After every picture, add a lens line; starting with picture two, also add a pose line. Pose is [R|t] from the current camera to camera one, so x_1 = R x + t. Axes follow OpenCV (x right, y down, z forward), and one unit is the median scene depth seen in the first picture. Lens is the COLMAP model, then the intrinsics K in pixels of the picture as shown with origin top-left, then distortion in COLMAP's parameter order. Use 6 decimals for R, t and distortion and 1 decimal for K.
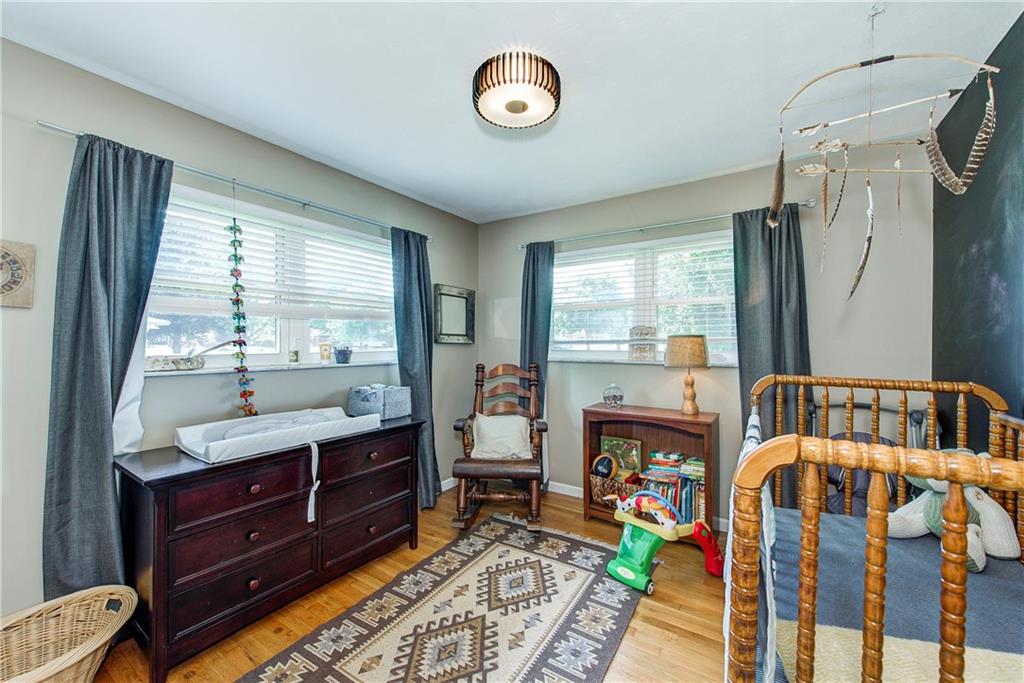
lens RADIAL K [[399.7, 0, 506.5], [0, 399.7, 341.9], [0, 0, 1]] dist [0.002793, -0.001141]
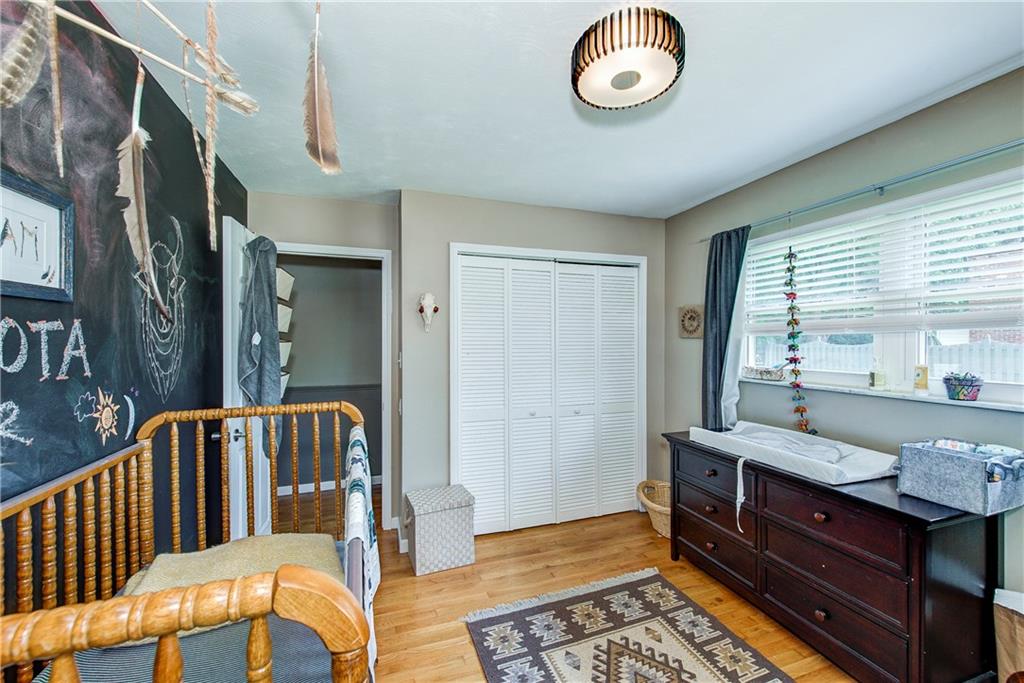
lens RADIAL K [[399.7, 0, 505.6], [0, 399.7, 344.5], [0, 0, 1]] dist [0.002793, -0.001141]
pose [[-0.593507, -0.009024, -0.804778, 0.746740], [-0.010317, 0.999940, -0.003604, -0.031836], [0.804763, 0.006164, -0.593564, 1.151196]]
